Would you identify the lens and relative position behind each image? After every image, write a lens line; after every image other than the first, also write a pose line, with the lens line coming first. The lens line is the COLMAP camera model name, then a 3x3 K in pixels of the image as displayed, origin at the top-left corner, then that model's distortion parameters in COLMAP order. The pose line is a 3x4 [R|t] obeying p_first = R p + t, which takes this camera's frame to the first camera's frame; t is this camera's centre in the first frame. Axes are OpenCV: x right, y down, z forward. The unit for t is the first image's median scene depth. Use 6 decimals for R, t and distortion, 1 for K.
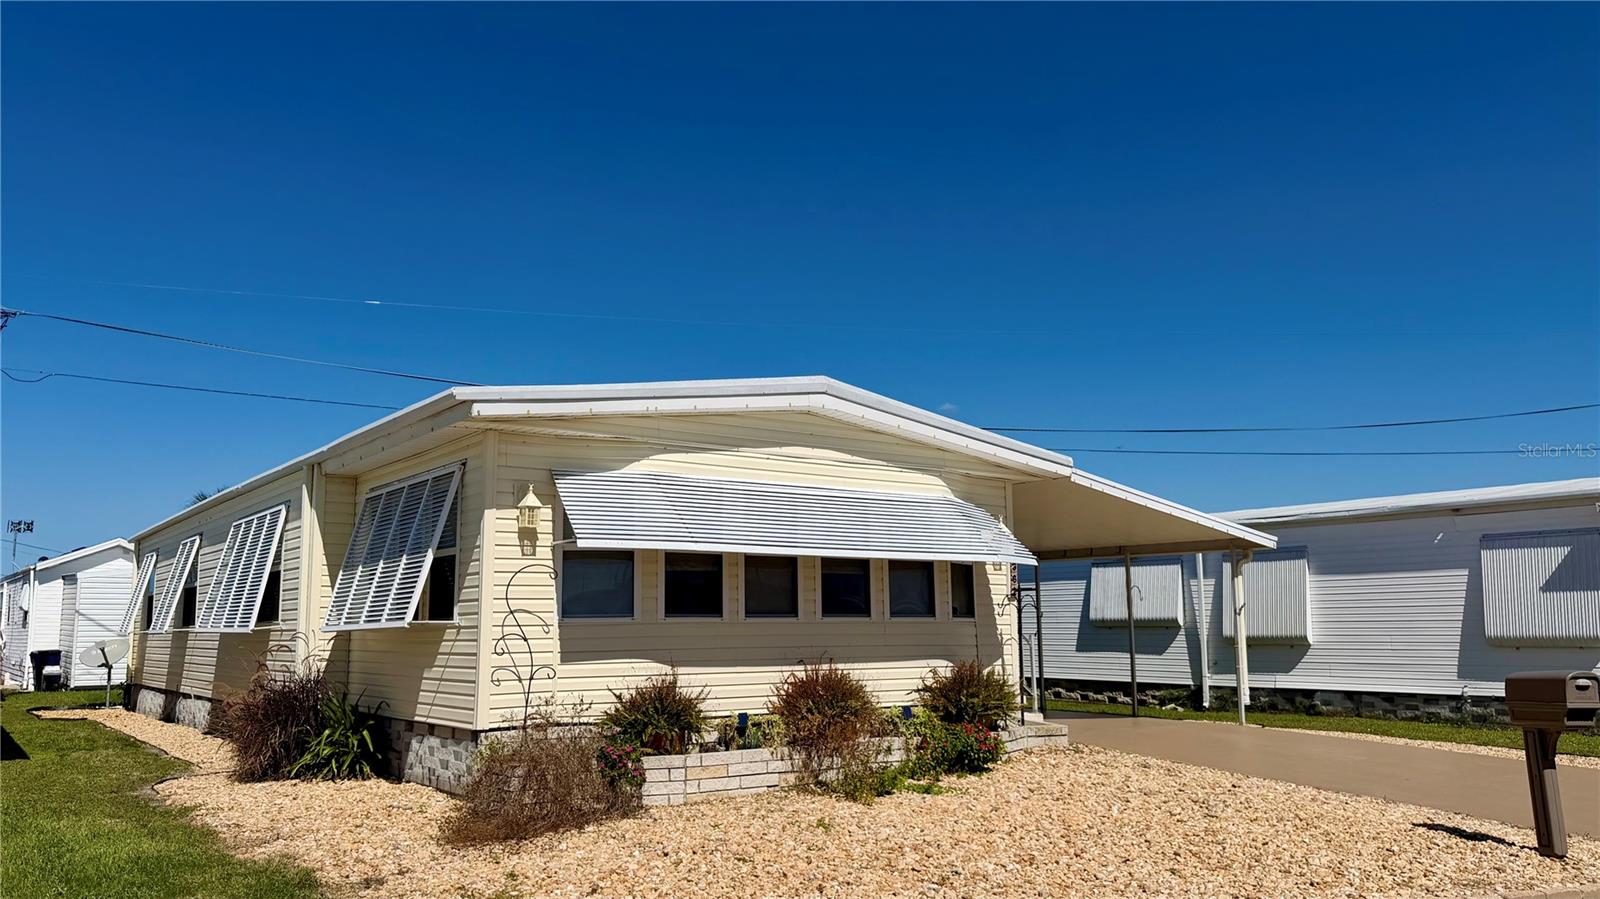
lens RADIAL K [[1127.9, 0, 799.5], [0, 1127.9, 454.3], [0, 0, 1]] dist [0.130262, -0.227289]
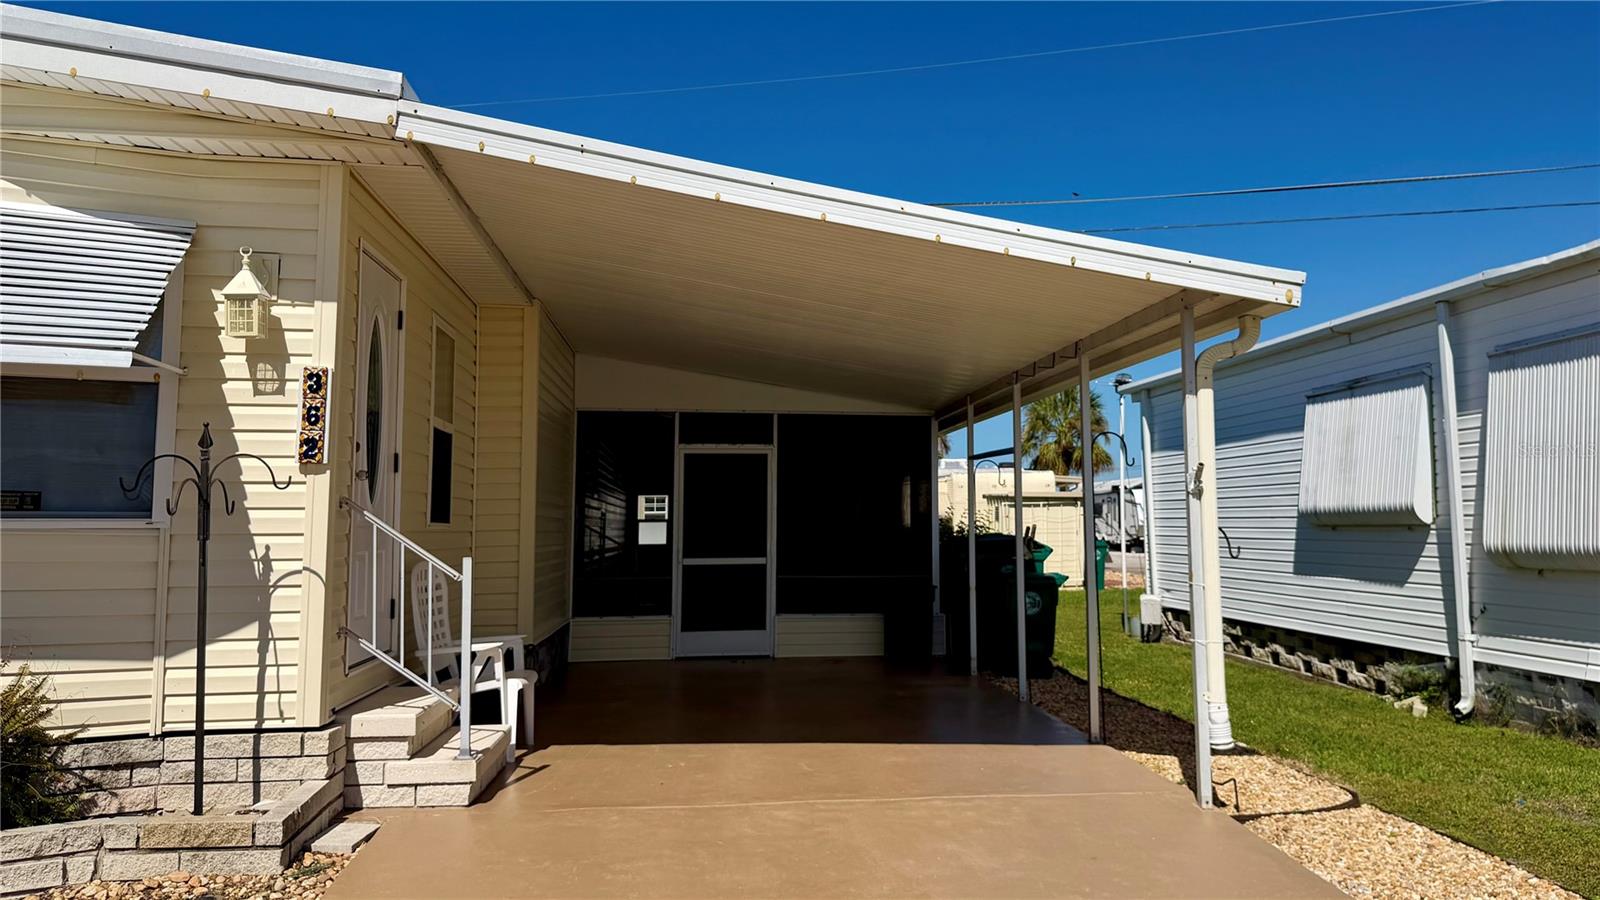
lens RADIAL K [[1127.9, 0, 799.5], [0, 1127.9, 454.8], [0, 0, 1]] dist [0.130262, -0.227289]
pose [[0.854087, -0.046144, -0.518078, 0.360050], [0.089109, 0.994312, 0.058341, 0.077018], [0.512439, -0.095994, 0.853341, 0.505862]]
